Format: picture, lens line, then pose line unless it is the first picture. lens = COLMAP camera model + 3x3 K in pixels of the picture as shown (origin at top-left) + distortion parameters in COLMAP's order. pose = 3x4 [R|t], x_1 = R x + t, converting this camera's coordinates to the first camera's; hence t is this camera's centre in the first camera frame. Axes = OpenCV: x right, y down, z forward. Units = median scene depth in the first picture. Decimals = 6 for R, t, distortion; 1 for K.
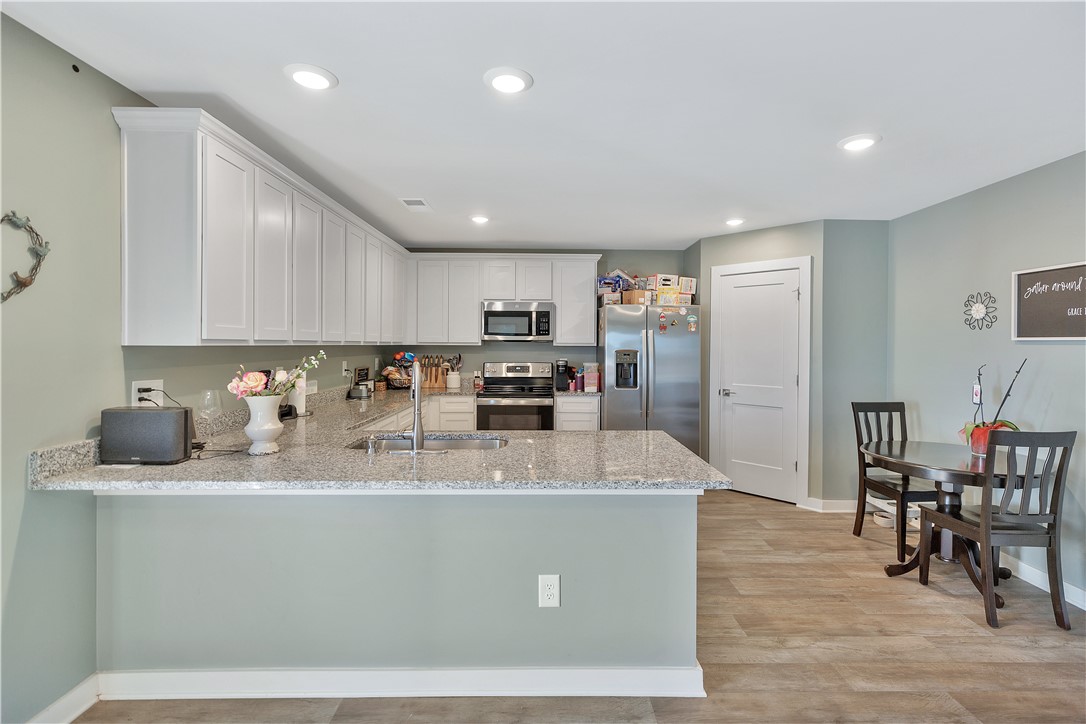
lens RADIAL K [[497.3, 0, 544.5], [0, 497.3, 339.6], [0, 0, 1]] dist [0.002125, 0.000160]
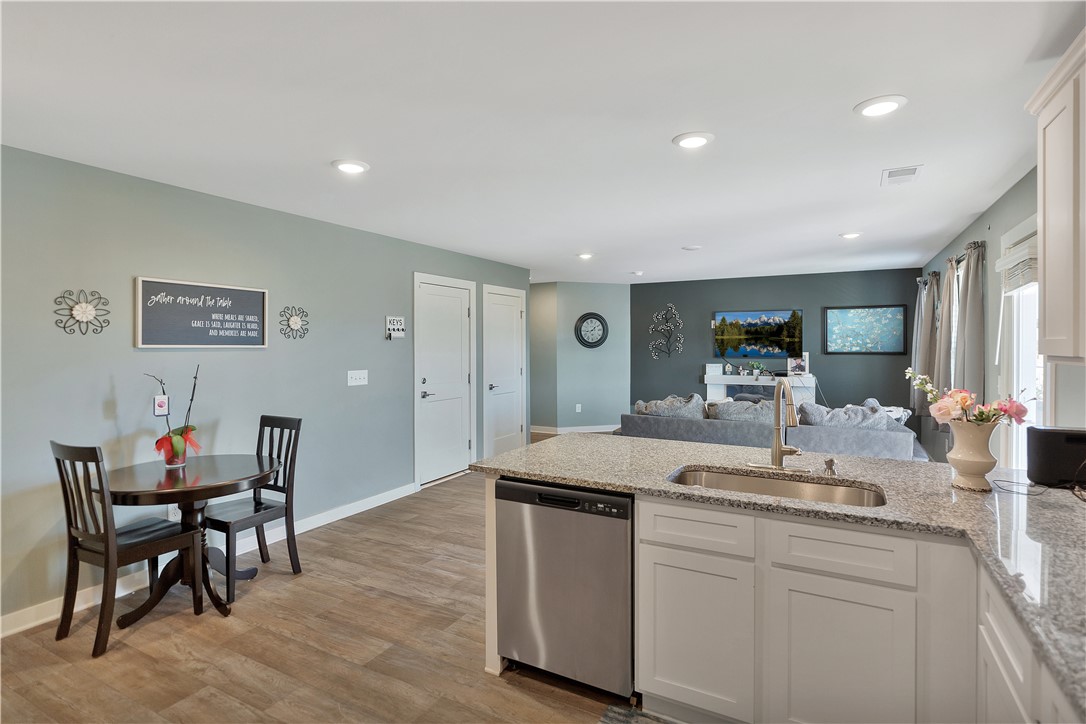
lens RADIAL K [[549.4, 0, 542.8], [0, 549.4, 357.4], [0, 0, 1]] dist [-0.002002, -0.000151]
pose [[-0.876369, -0.002842, 0.481632, -0.274359], [0.003762, 0.999912, 0.012746, 0.010445], [-0.481626, 0.012982, -0.876281, 1.670139]]
